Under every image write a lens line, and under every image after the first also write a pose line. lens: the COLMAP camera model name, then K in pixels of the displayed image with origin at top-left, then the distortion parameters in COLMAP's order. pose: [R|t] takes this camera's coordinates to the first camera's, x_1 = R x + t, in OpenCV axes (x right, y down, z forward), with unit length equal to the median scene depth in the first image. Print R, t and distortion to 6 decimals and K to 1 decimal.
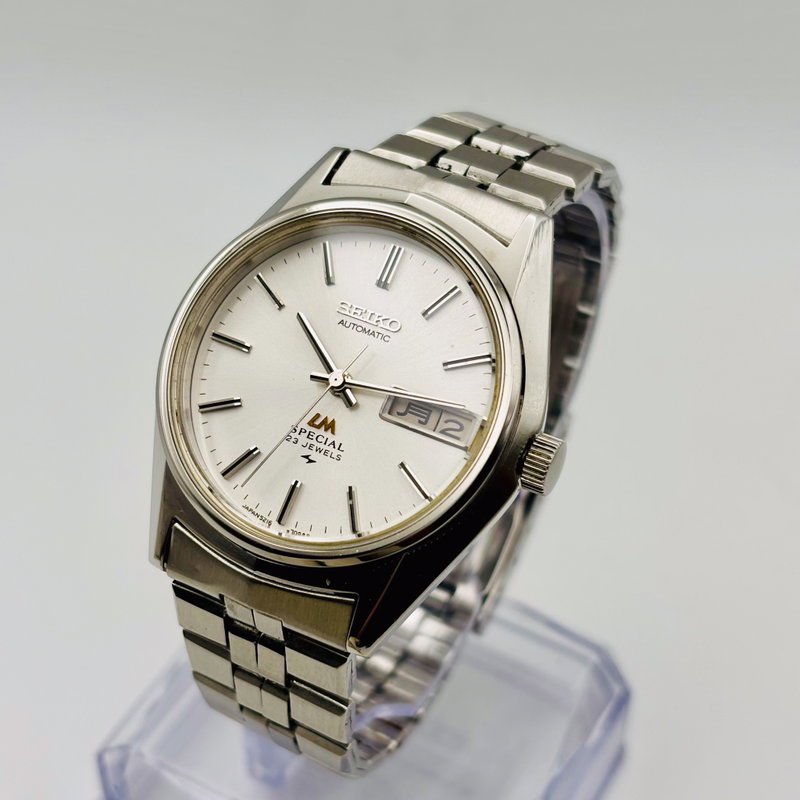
lens RADIAL K [[1694.5, 0, 400.1], [0, 1694.5, 405.1], [0, 0, 1]] dist [-0.024953, 0.000000]
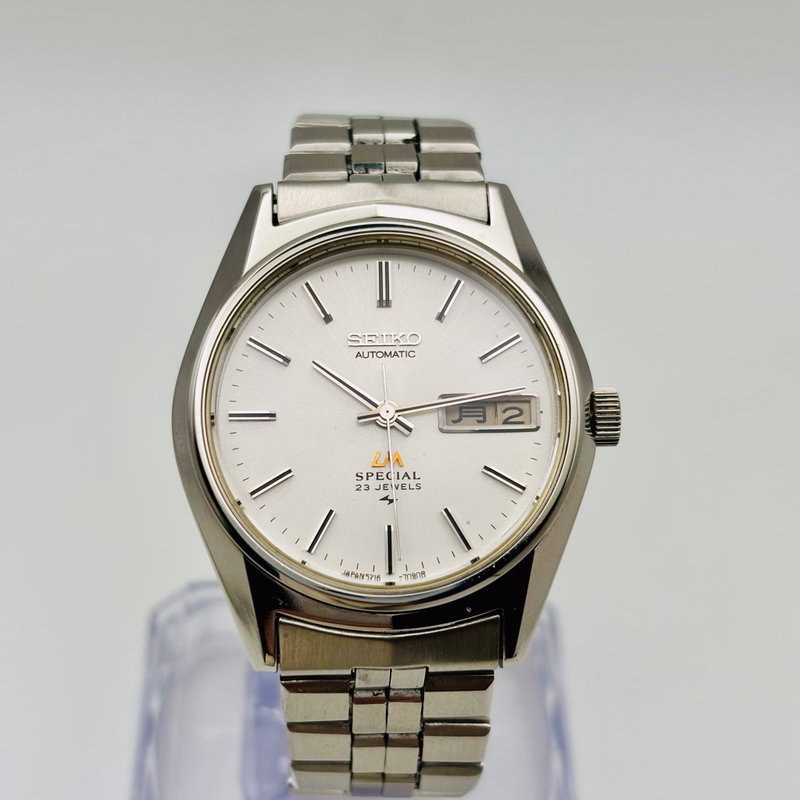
lens RADIAL K [[1694.5, 0, 398.2], [0, 1694.5, 394.1], [0, 0, 1]] dist [-0.024953, 0.000000]
pose [[0.866960, -0.350574, 0.354228, -0.362975], [0.344244, 0.935202, 0.083029, -0.100302], [-0.360382, 0.049958, 0.931466, 0.104558]]
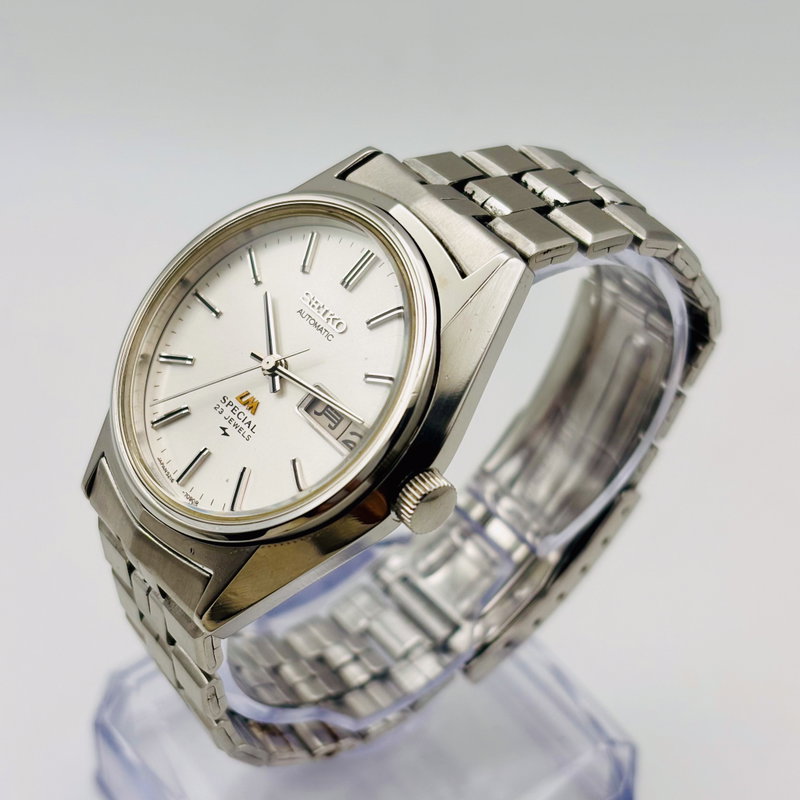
lens RADIAL K [[1694.5, 0, 401.7], [0, 1694.5, 398.8], [0, 0, 1]] dist [-0.024953, 0.000000]
pose [[0.910003, 0.270373, -0.314314, 0.352350], [-0.278870, 0.960150, 0.018538, -0.034952], [0.306801, 0.070784, 0.949138, 0.067991]]
